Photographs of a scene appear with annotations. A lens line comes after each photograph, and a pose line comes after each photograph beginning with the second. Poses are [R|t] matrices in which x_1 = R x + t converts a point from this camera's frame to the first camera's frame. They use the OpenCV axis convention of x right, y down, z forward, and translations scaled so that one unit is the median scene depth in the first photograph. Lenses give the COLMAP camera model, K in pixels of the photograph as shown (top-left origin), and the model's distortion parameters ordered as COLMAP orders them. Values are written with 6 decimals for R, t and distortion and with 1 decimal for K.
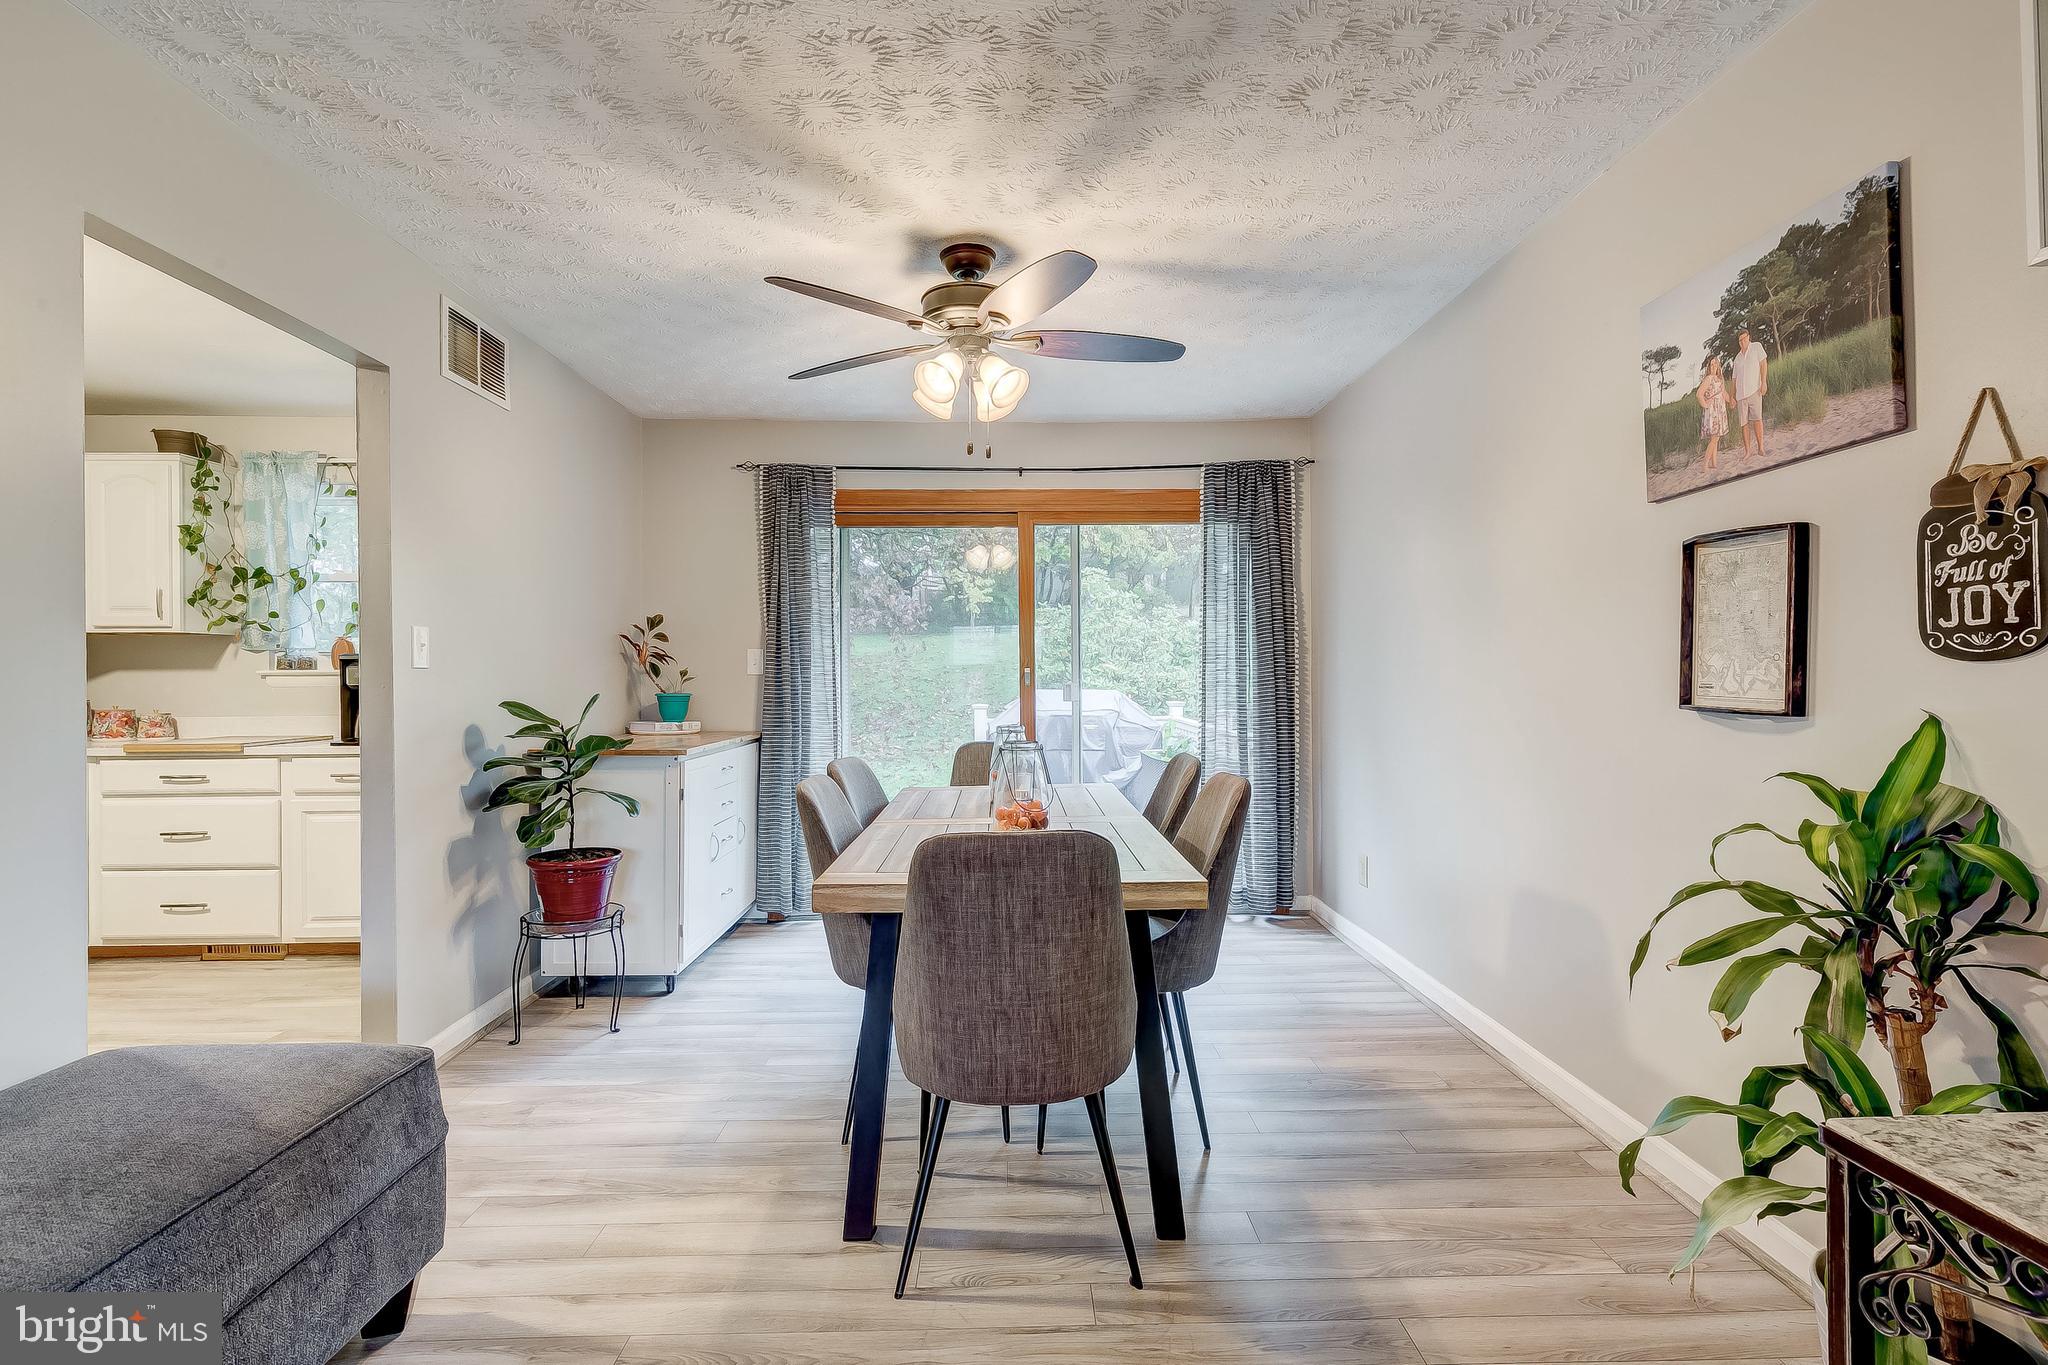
lens RADIAL K [[948.0, 0, 1034.2], [0, 948.0, 671.4], [0, 0, 1]] dist [0.005937, -0.001014]
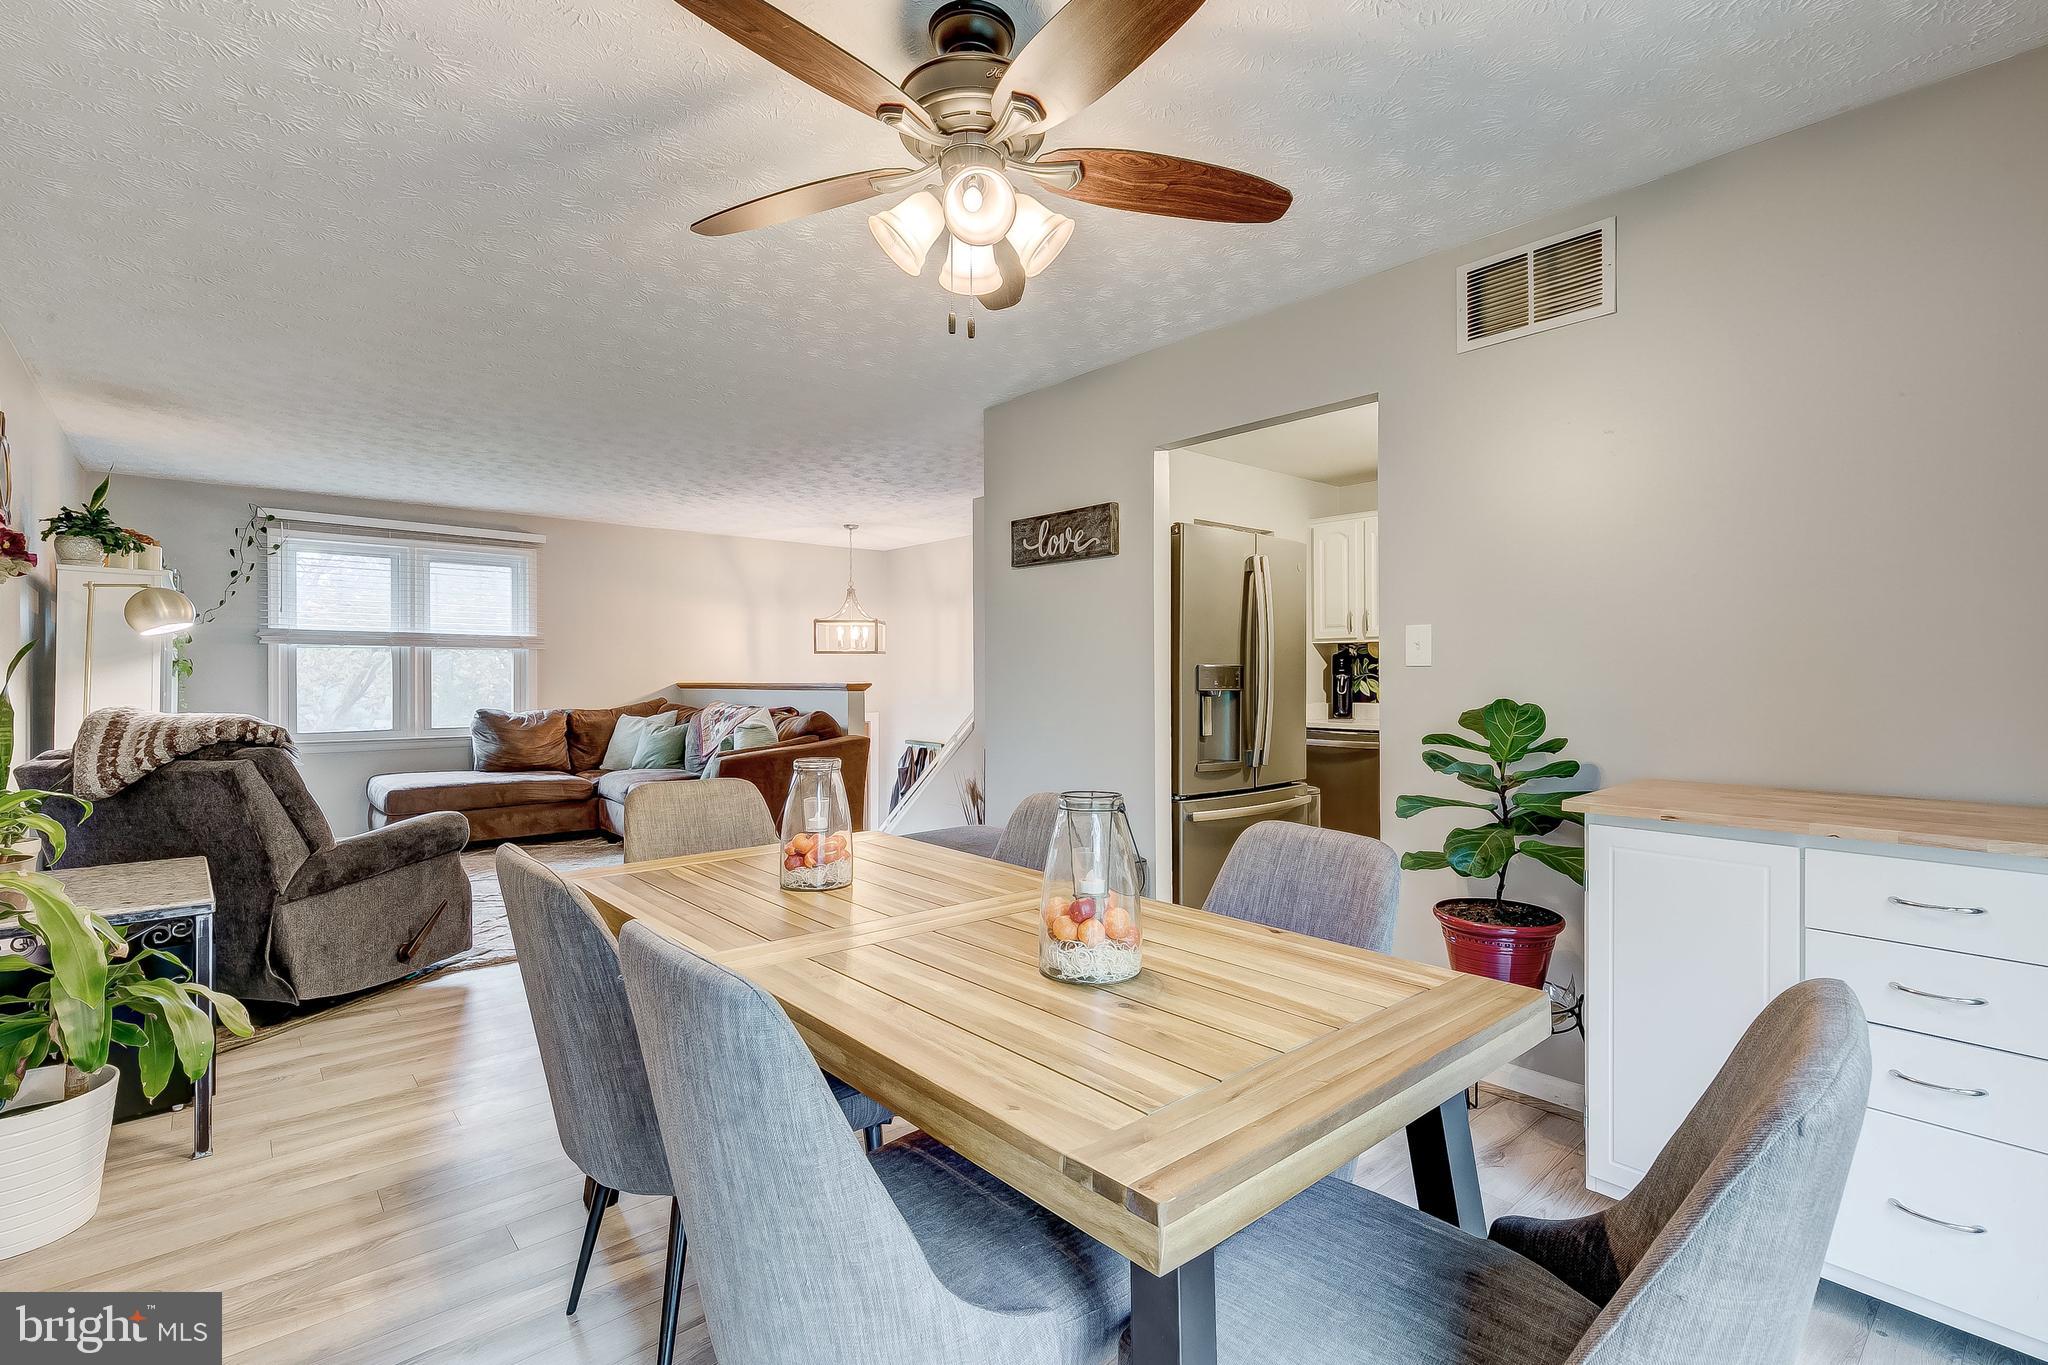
lens RADIAL K [[948.0, 0, 1021.3], [0, 948.0, 681.0], [0, 0, 1]] dist [0.005937, -0.001014]
pose [[-0.768803, 0.008299, -0.639432, 0.464111], [0.009261, 0.999955, 0.001844, 0.010144], [0.639419, -0.004504, -0.768846, 2.157492]]
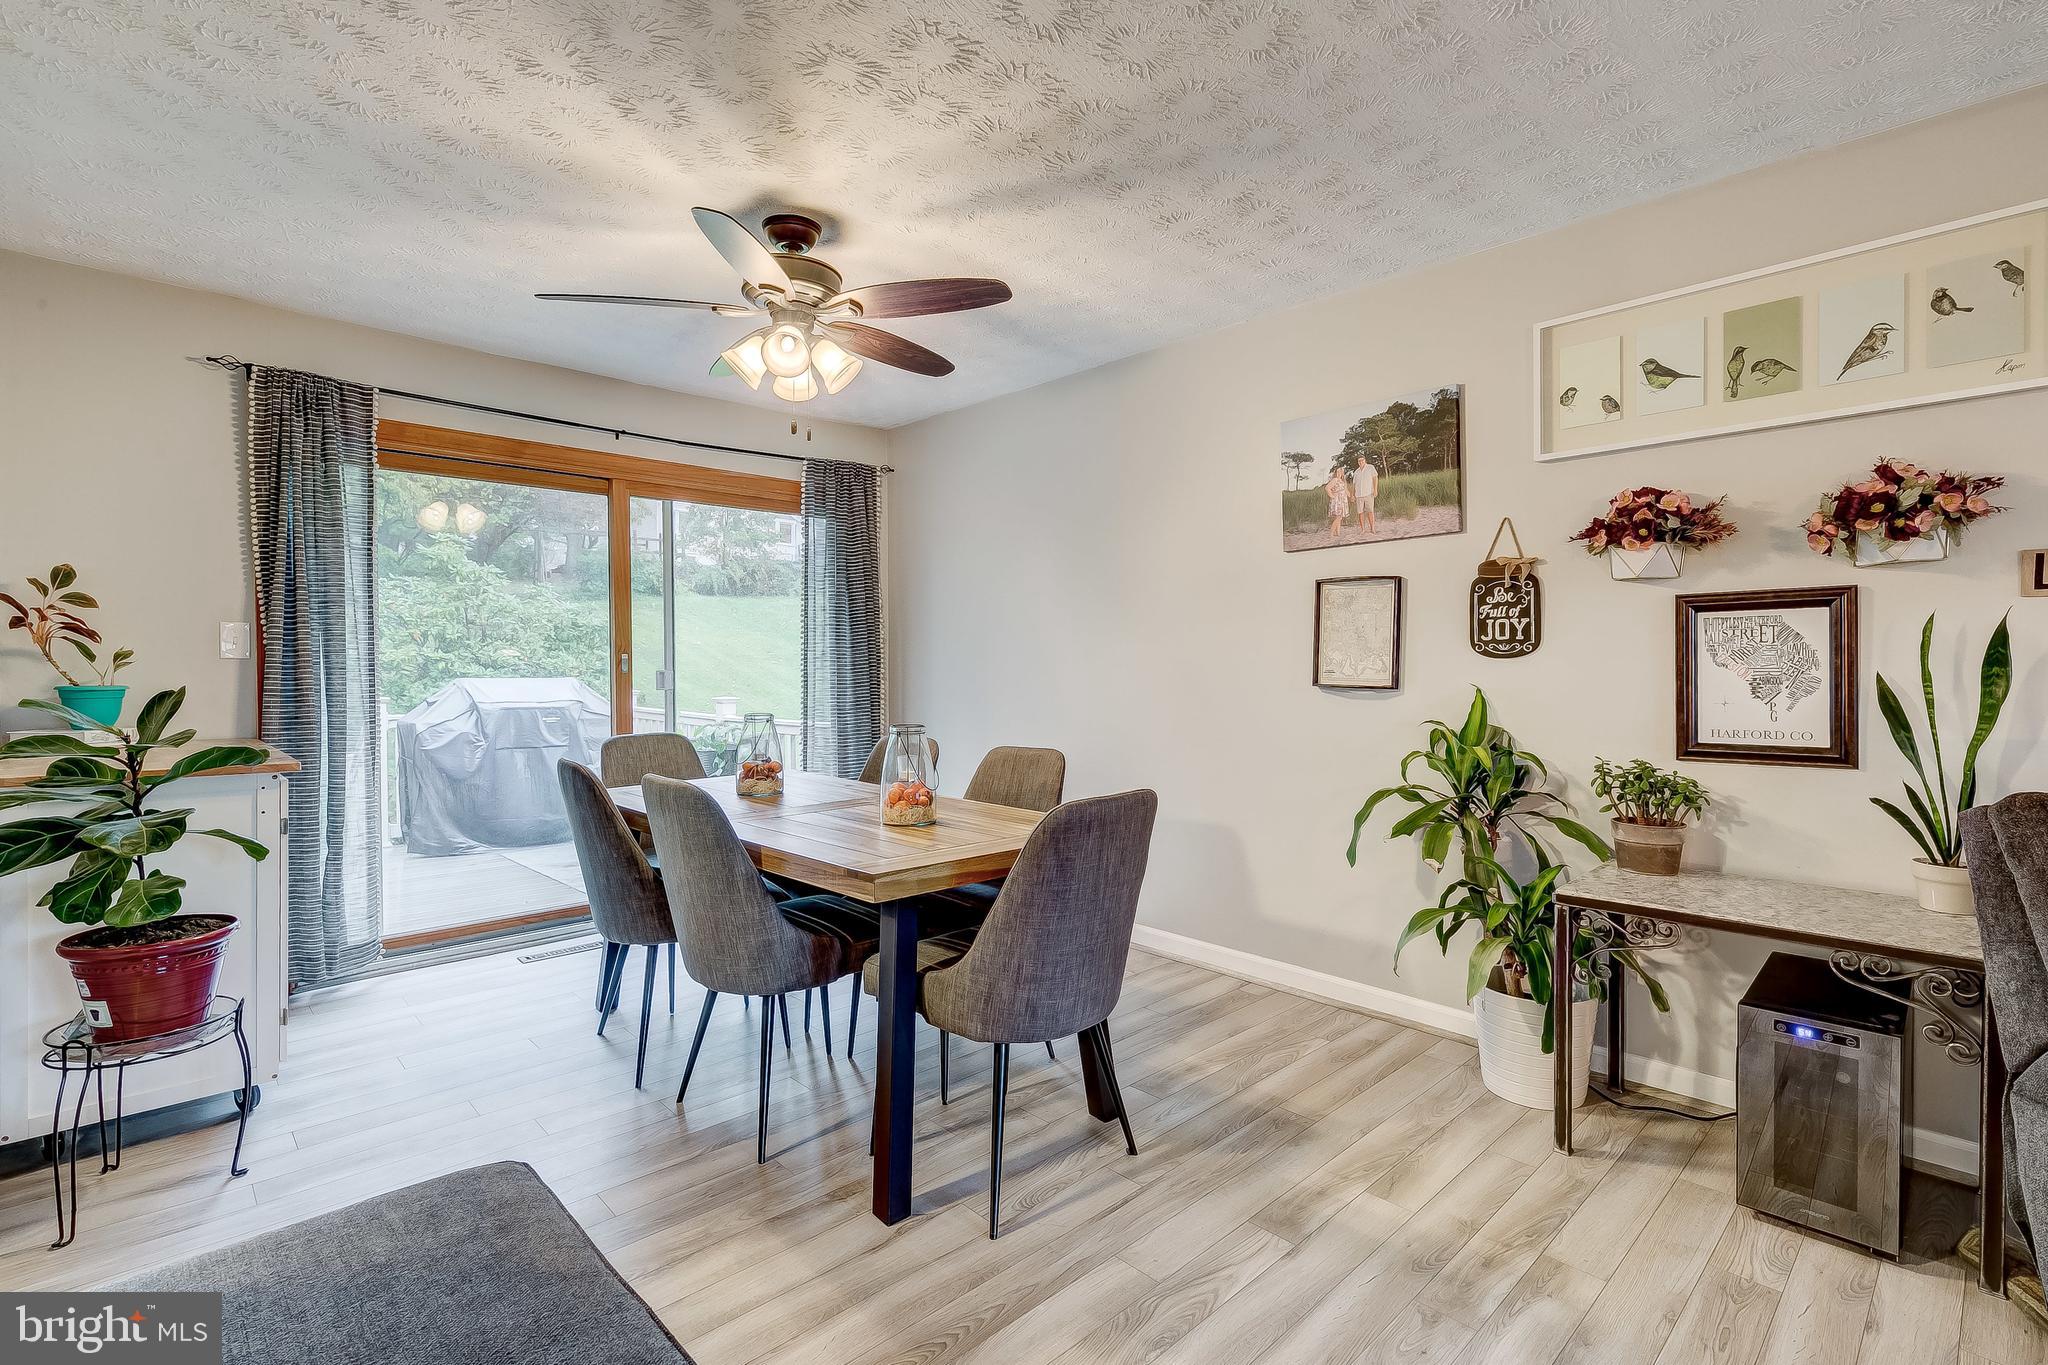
lens RADIAL K [[948.0, 0, 1024.6], [0, 948.0, 670.3], [0, 0, 1]] dist [0.005937, -0.001014]
pose [[0.739032, -0.000169, 0.673670, -0.777024], [-0.007868, 0.999930, 0.008883, 0.003287], [-0.673624, -0.011865, 0.738979, 0.171313]]
